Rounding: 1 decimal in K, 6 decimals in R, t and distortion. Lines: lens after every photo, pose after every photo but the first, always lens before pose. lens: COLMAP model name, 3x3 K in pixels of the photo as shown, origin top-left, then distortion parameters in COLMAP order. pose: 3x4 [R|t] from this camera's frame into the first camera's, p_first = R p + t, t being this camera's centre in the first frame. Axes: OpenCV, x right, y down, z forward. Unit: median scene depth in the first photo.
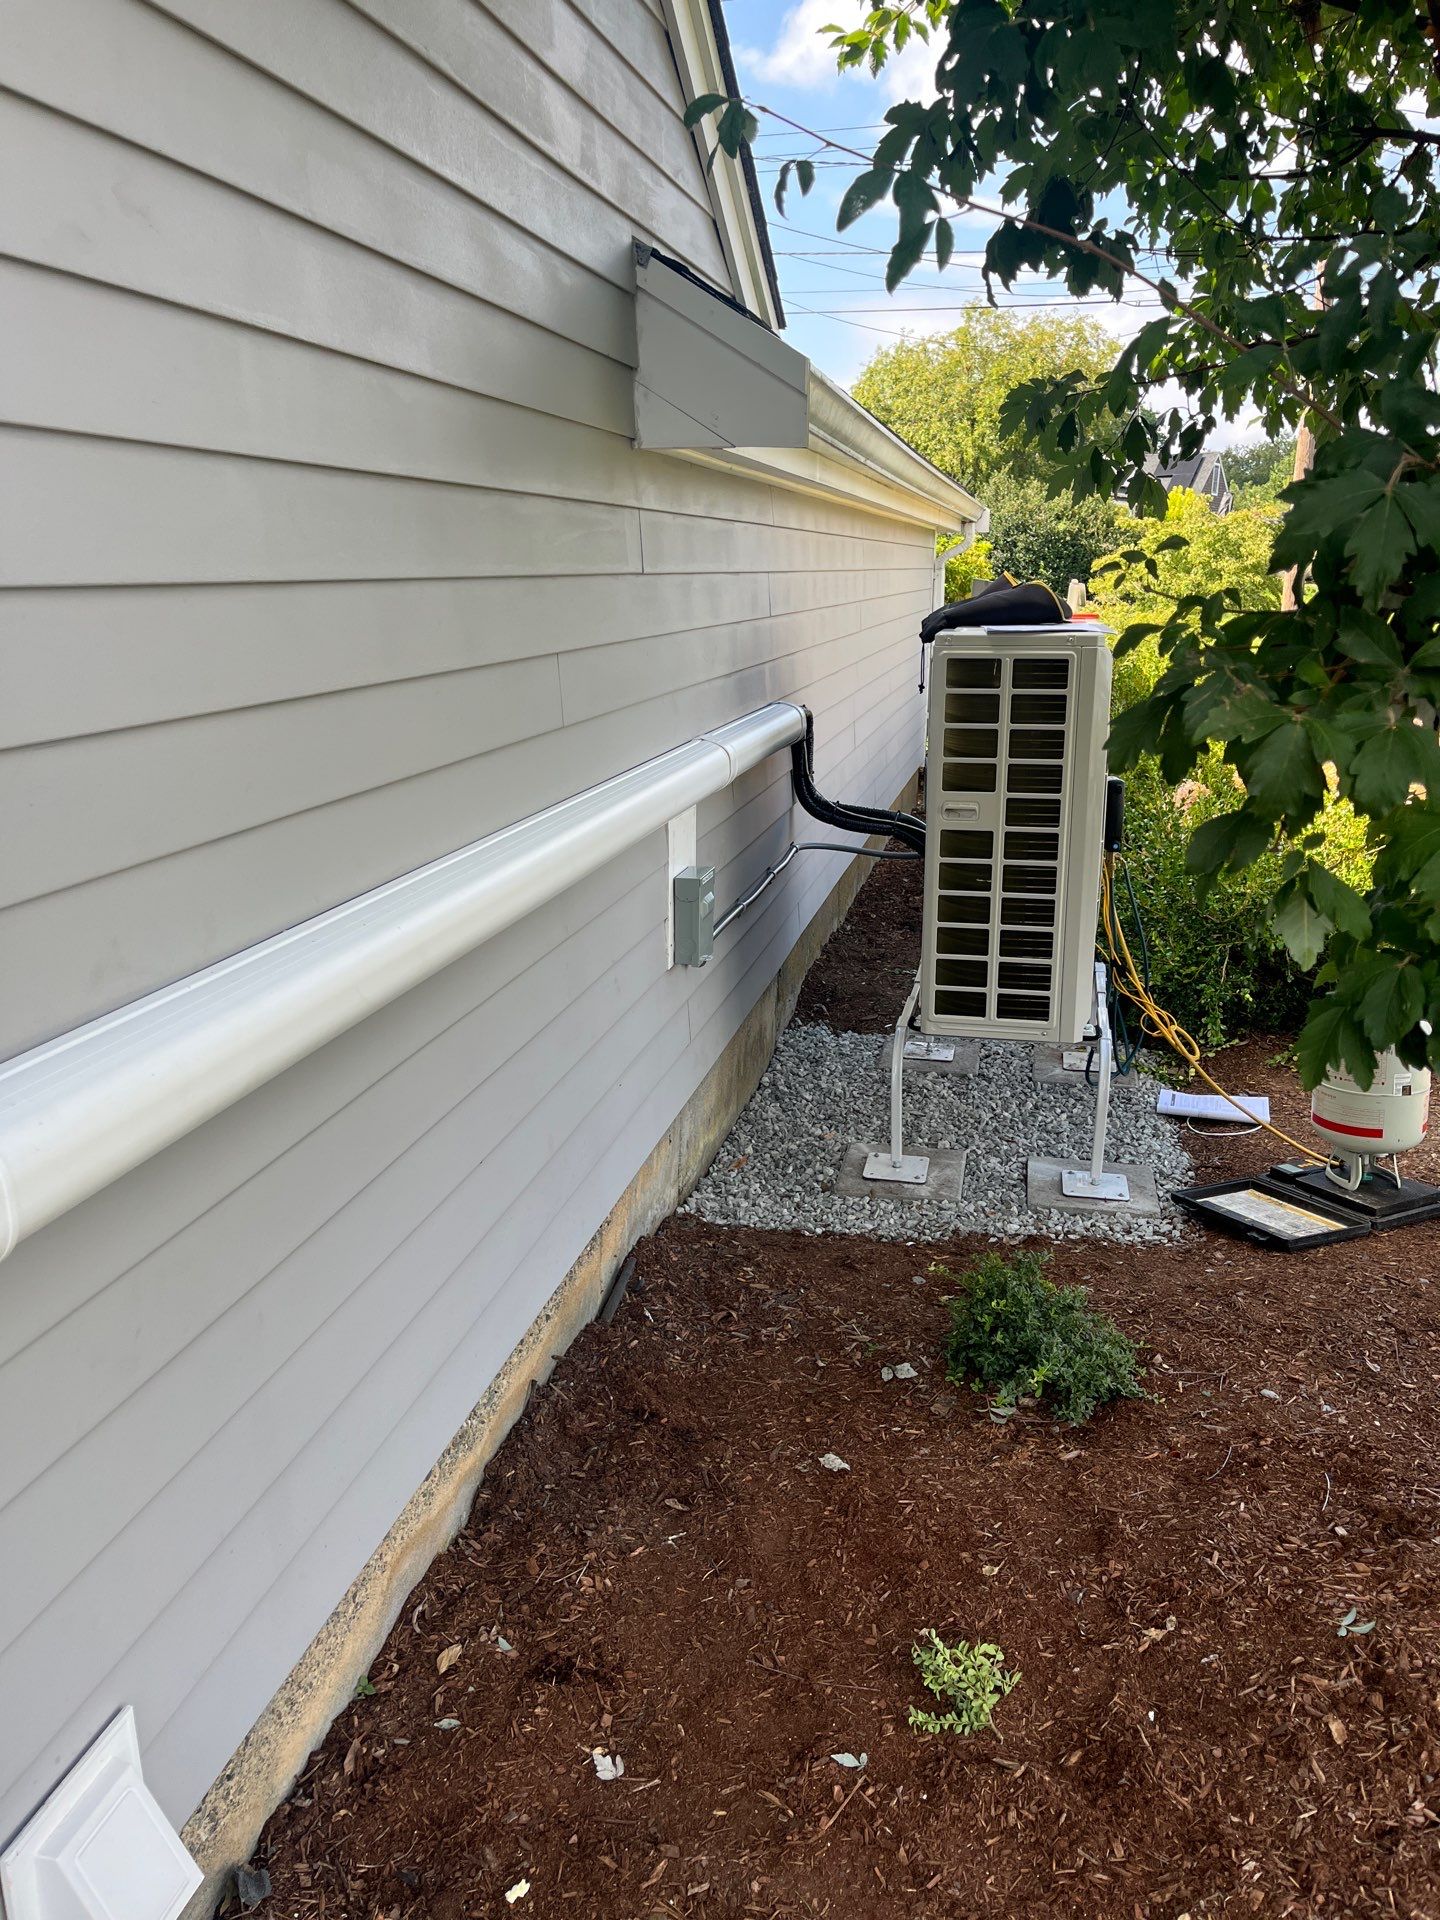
lens RADIAL K [[1437.3, 0, 723.5], [0, 1437.3, 949.3], [0, 0, 1]] dist [0.036777, -0.045418]
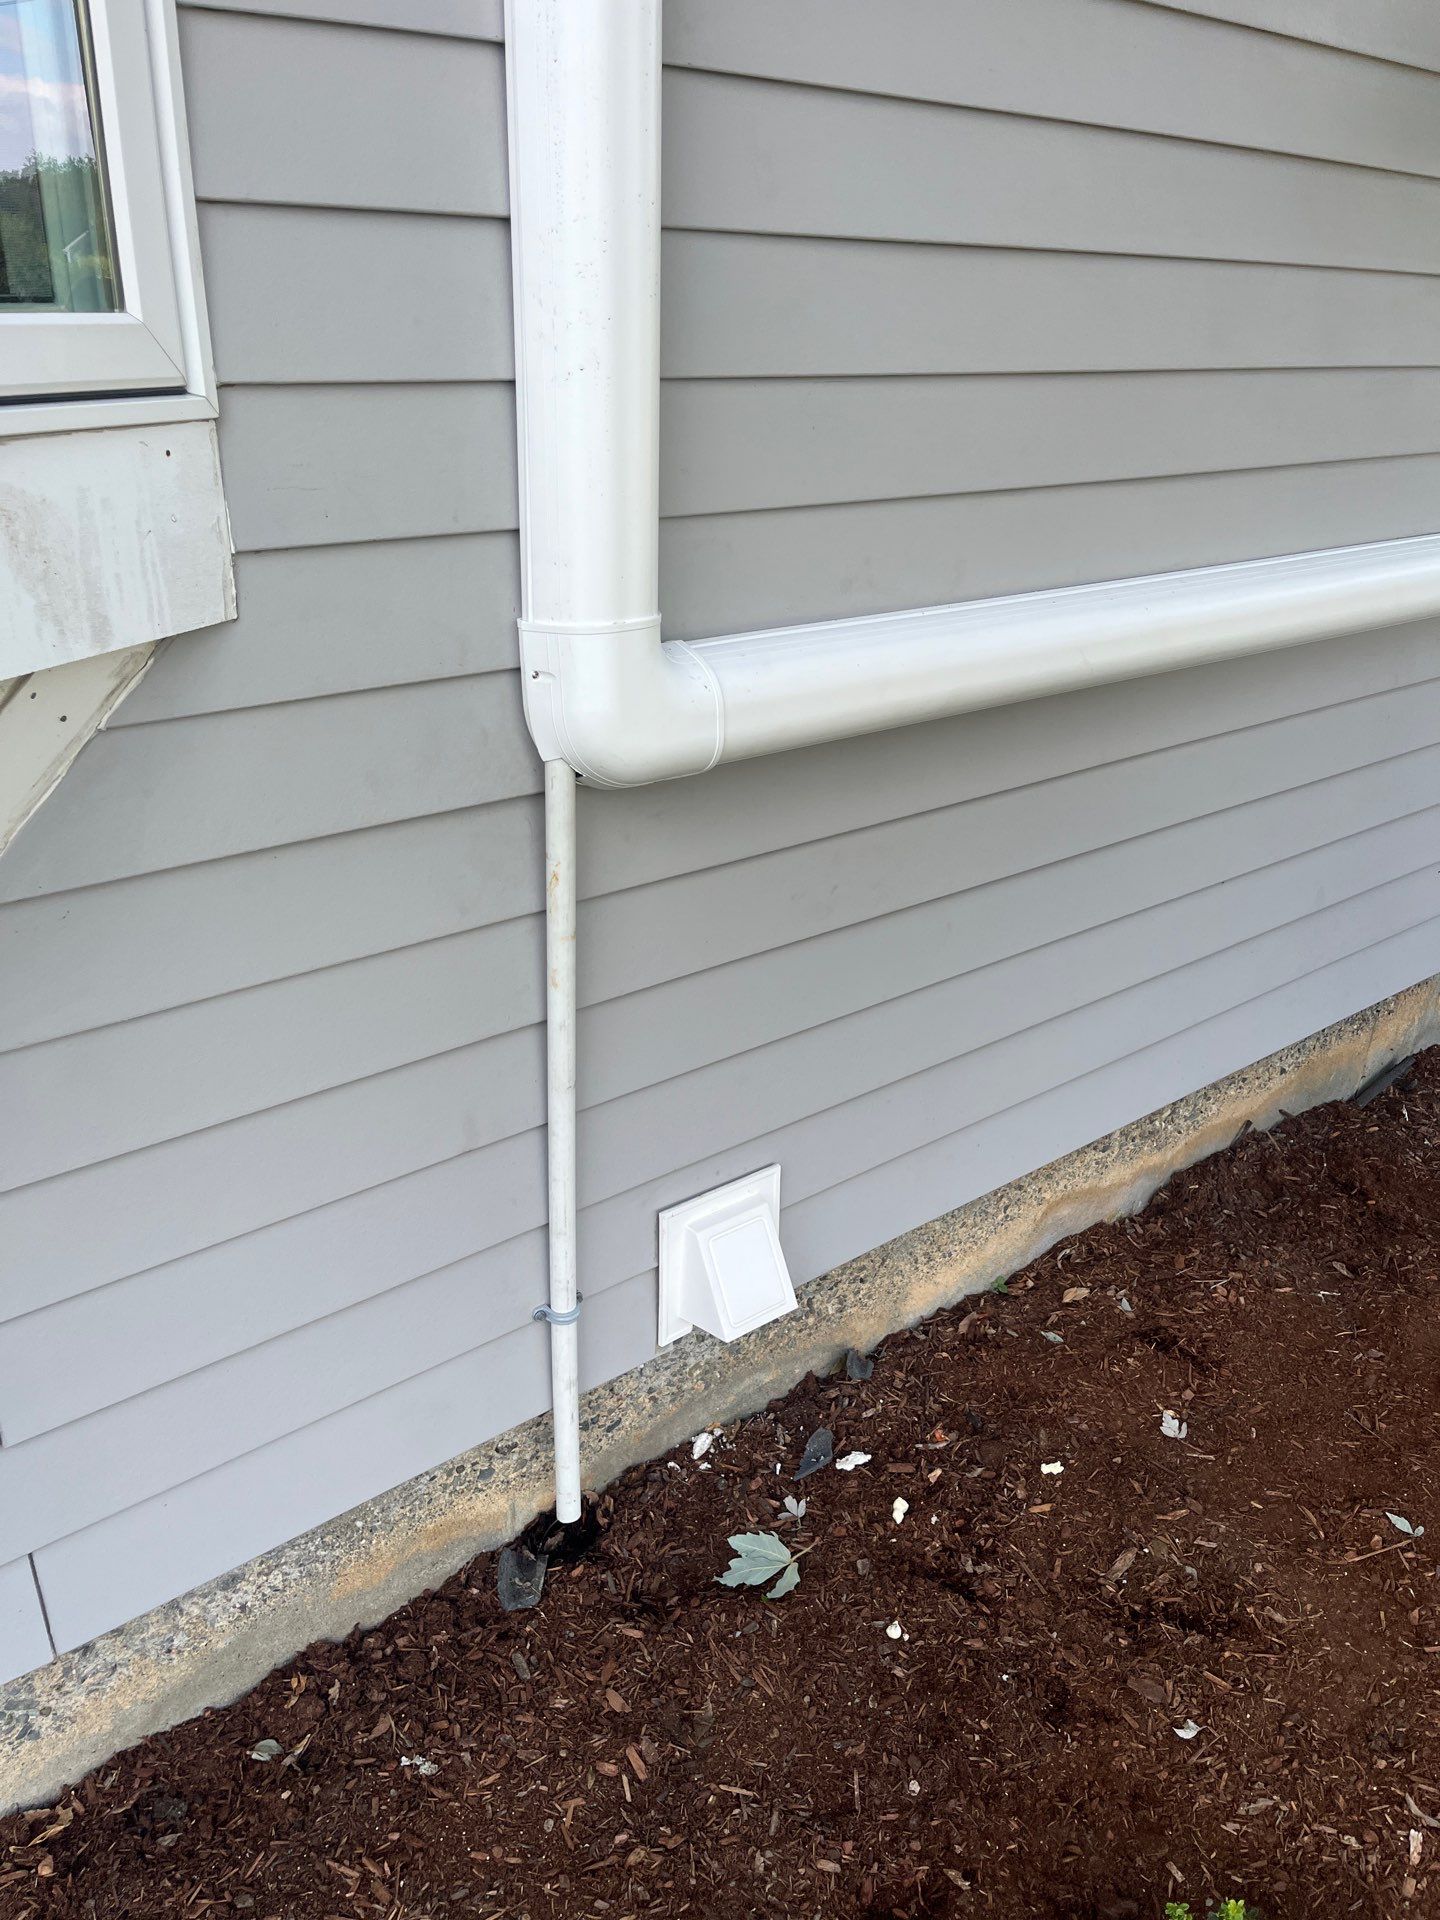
lens RADIAL K [[1437.3, 0, 717.6], [0, 1437.3, 963.0], [0, 0, 1]] dist [0.036777, -0.045418]
pose [[0.778016, 0.260225, -0.571816, 0.167129], [-0.172561, 0.963690, 0.203774, 0.060050], [0.604081, -0.059866, 0.794671, -0.044164]]
